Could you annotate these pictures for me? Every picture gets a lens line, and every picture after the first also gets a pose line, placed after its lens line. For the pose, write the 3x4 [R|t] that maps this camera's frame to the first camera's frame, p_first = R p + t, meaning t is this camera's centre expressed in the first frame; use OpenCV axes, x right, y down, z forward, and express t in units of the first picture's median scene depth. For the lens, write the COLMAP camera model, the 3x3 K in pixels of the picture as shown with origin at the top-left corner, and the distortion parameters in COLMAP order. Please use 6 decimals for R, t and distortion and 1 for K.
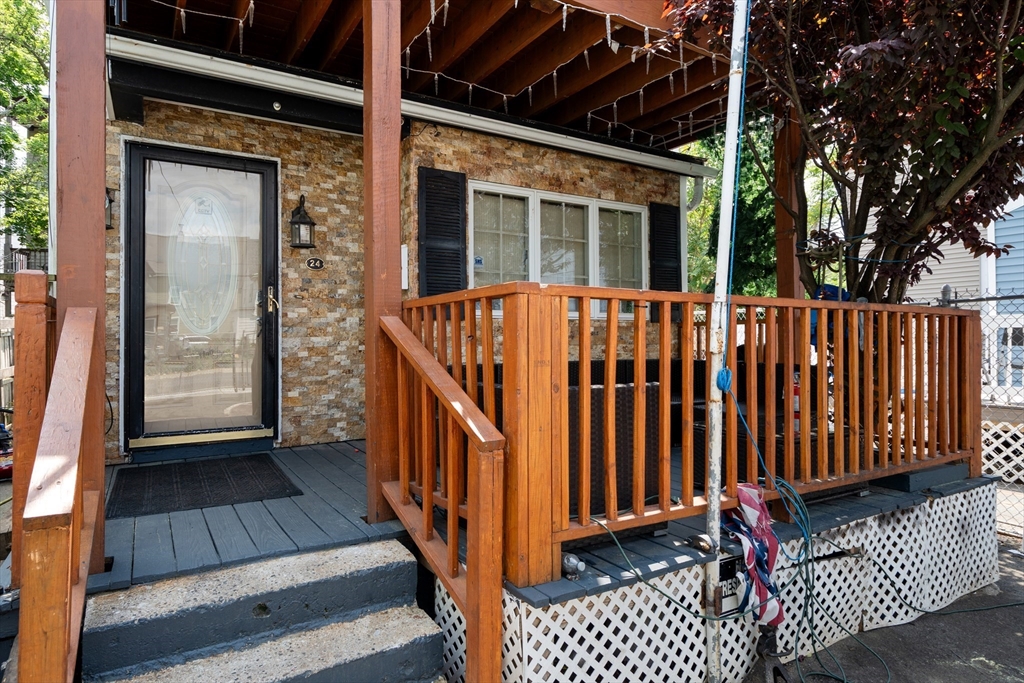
lens RADIAL K [[600.5, 0, 512.0], [0, 600.5, 341.5], [0, 0, 1]] dist [0.002637, 0.000228]
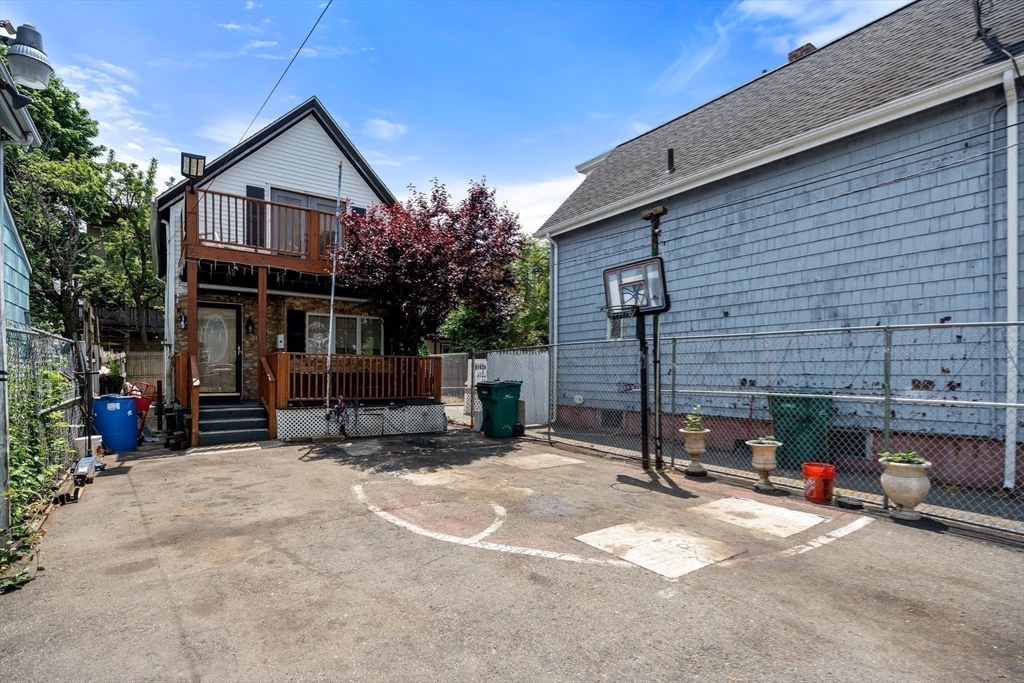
lens RADIAL K [[501.6, 0, 515.6], [0, 501.6, 377.2], [0, 0, 1]] dist [0.003443, -0.000002]
pose [[0.996972, 0.006242, 0.077506, 0.811115], [-0.007246, 0.999893, 0.012682, 0.022512], [-0.077419, -0.013205, 0.996911, -1.670922]]
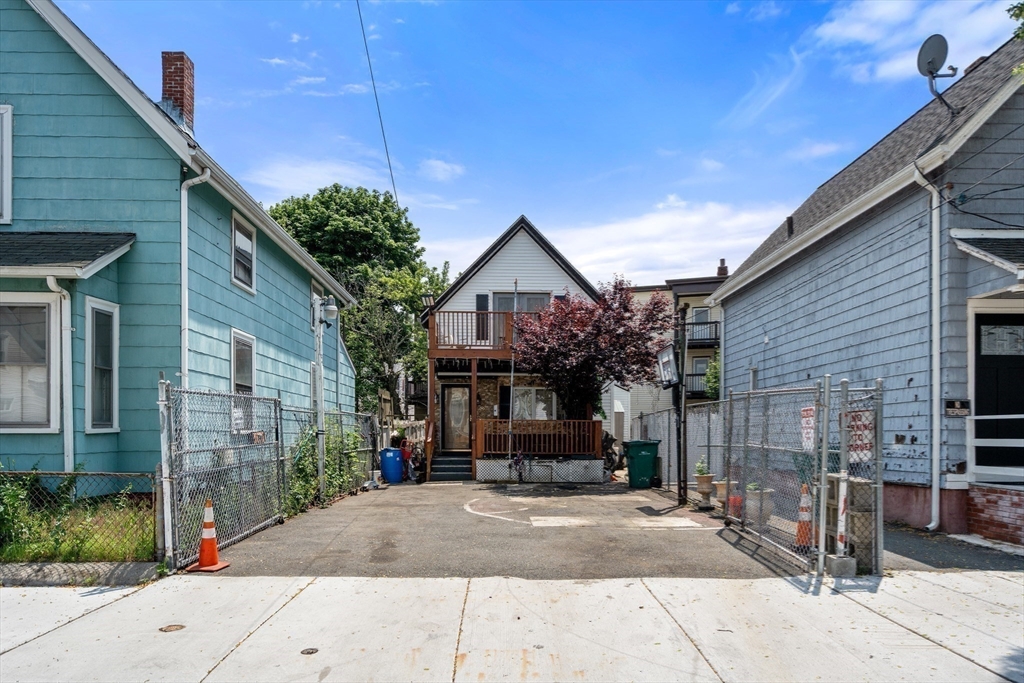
lens RADIAL K [[644.3, 0, 512.5], [0, 644.3, 444.8], [0, 0, 1]] dist [0.004886, 0.000596]
pose [[0.872336, 0.009843, -0.488808, 2.026437], [-0.002477, 0.999873, 0.015714, 0.042611], [0.488901, -0.012497, 0.872250, -2.737566]]
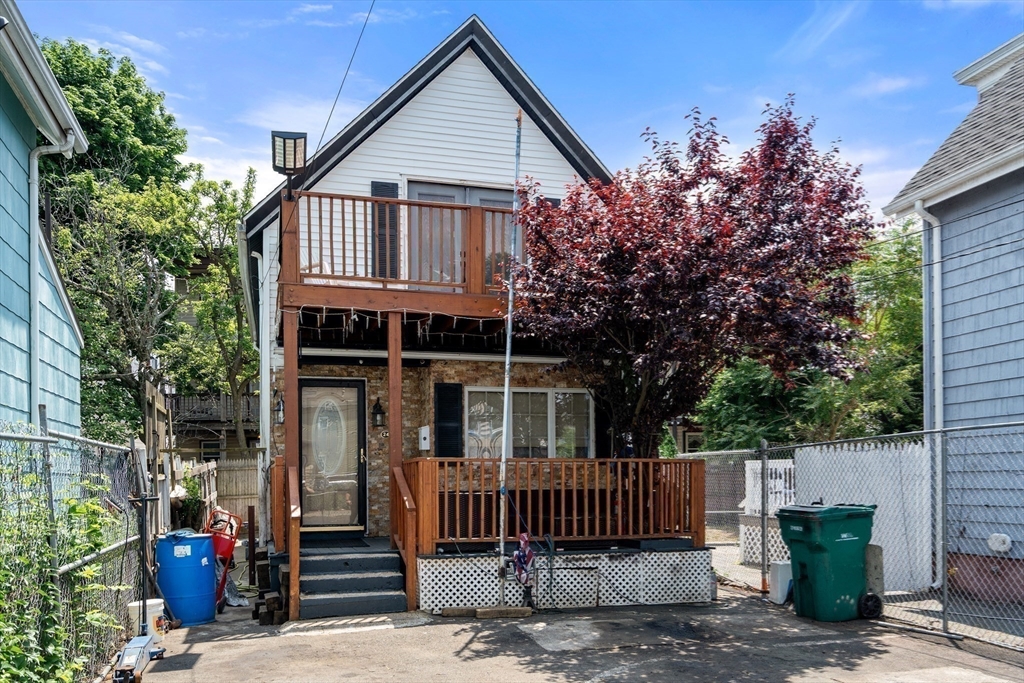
lens RADIAL K [[852.5, 0, 516.6], [0, 852.5, 482.0], [0, 0, 1]] dist [-0.004071, -0.002294]
pose [[0.967057, -0.006592, -0.254475, 0.726413], [0.007762, 0.999963, 0.003595, 0.004270], [0.254442, -0.005452, 0.967073, -1.417064]]
